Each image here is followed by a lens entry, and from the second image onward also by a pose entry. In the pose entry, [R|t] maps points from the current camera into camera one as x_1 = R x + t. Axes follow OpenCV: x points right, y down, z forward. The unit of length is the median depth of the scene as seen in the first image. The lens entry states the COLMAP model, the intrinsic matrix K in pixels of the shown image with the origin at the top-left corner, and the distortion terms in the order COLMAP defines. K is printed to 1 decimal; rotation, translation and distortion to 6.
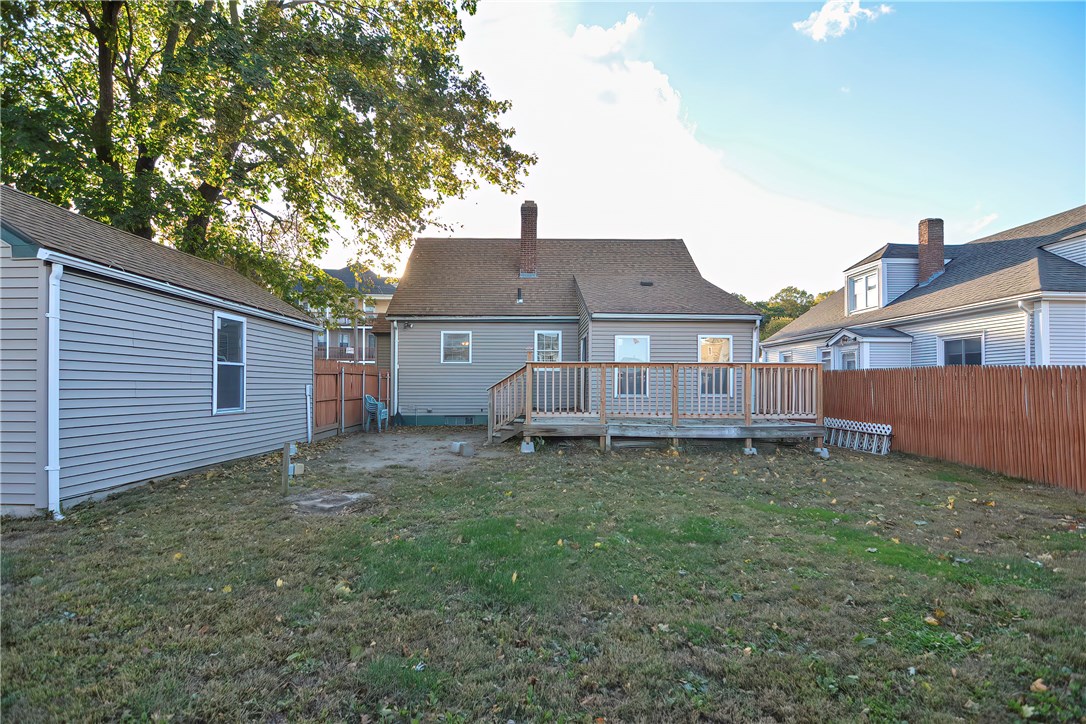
lens RADIAL K [[533.3, 0, 542.7], [0, 533.3, 367.5], [0, 0, 1]] dist [-0.004131, -0.010346]
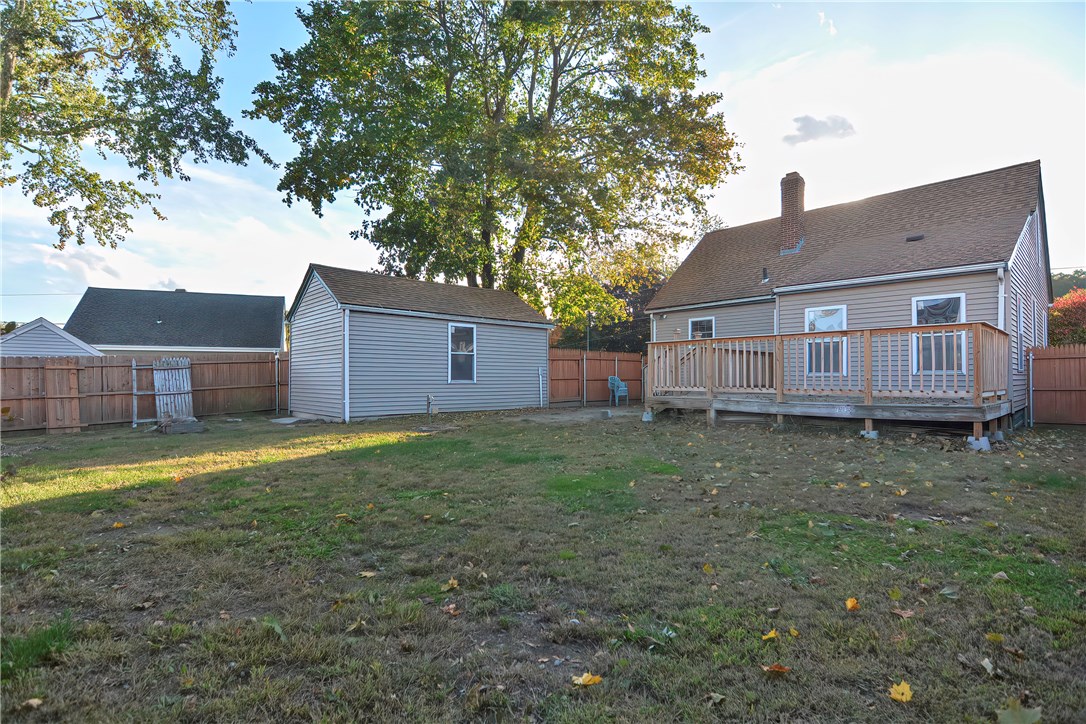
lens RADIAL K [[533.3, 0, 542.7], [0, 533.3, 367.5], [0, 0, 1]] dist [-0.004131, -0.010346]
pose [[0.667187, -0.020724, -0.744602, 0.670301], [0.028755, 0.999584, -0.002056, 0.039034], [0.744335, -0.020040, 0.667506, 0.062611]]
